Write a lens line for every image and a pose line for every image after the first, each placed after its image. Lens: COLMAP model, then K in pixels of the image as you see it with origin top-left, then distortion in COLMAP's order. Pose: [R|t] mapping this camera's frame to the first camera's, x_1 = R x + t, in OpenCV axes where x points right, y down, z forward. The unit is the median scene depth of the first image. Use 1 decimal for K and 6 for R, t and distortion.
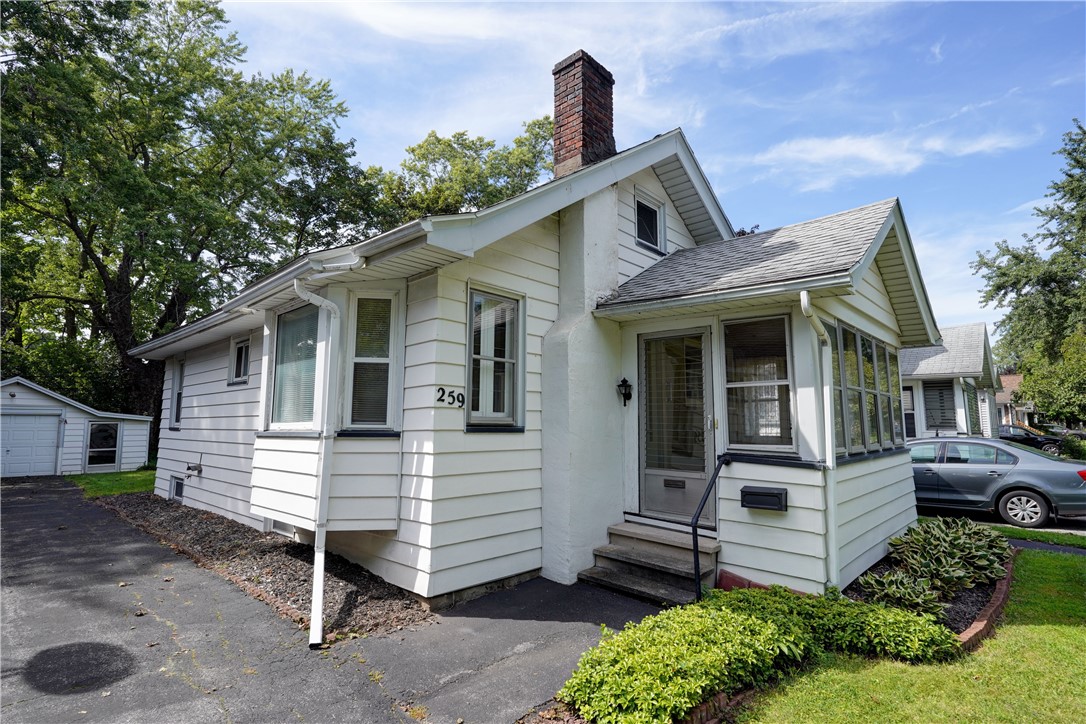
lens RADIAL K [[542.1, 0, 543.7], [0, 542.1, 360.7], [0, 0, 1]] dist [-0.007122, 0.005305]
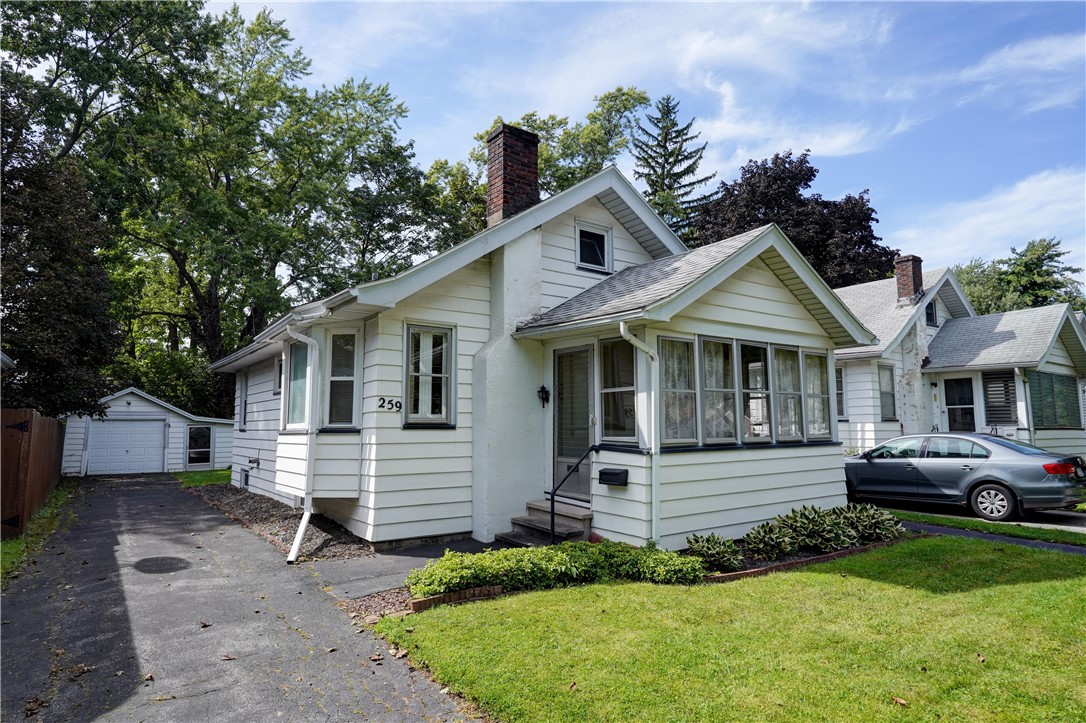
lens RADIAL K [[621.6, 0, 543.5], [0, 621.6, 360.1], [0, 0, 1]] dist [0.001596, -0.001730]
pose [[0.981701, -0.029406, -0.188144, 0.364608], [0.031949, 0.999434, 0.010498, -0.035797], [0.187729, -0.016317, 0.982085, -0.354373]]
